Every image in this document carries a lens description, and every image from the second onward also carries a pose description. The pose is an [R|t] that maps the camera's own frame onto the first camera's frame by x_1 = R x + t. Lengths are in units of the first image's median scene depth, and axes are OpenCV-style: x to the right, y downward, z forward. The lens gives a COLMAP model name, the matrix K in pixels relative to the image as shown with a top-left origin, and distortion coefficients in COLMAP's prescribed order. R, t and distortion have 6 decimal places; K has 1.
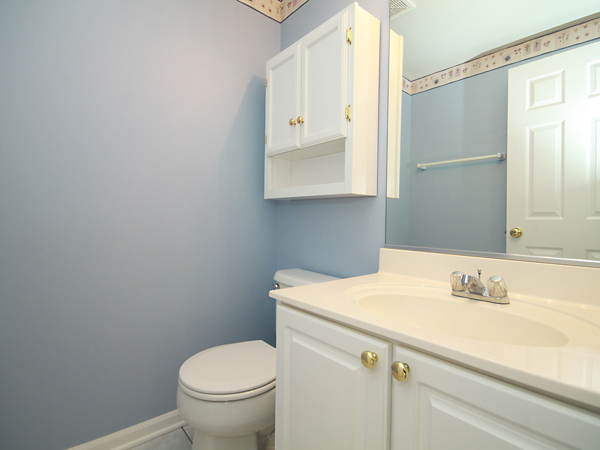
lens RADIAL K [[318.0, 0, 300.0], [0, 318.0, 225.0], [0, 0, 1]] dist [0.016637, -0.000112]
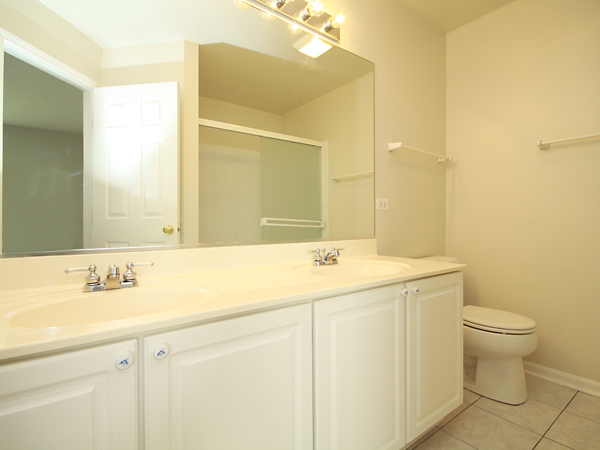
lens RADIAL K [[318.0, 0, 300.0], [0, 318.0, 225.0], [0, 0, 1]] dist [0.016637, -0.000112]
pose [[0.018708, -0.021446, 0.999595, -0.563788], [0.024731, 0.999474, 0.020980, -0.002382], [-0.999519, 0.024328, 0.019229, 0.346931]]
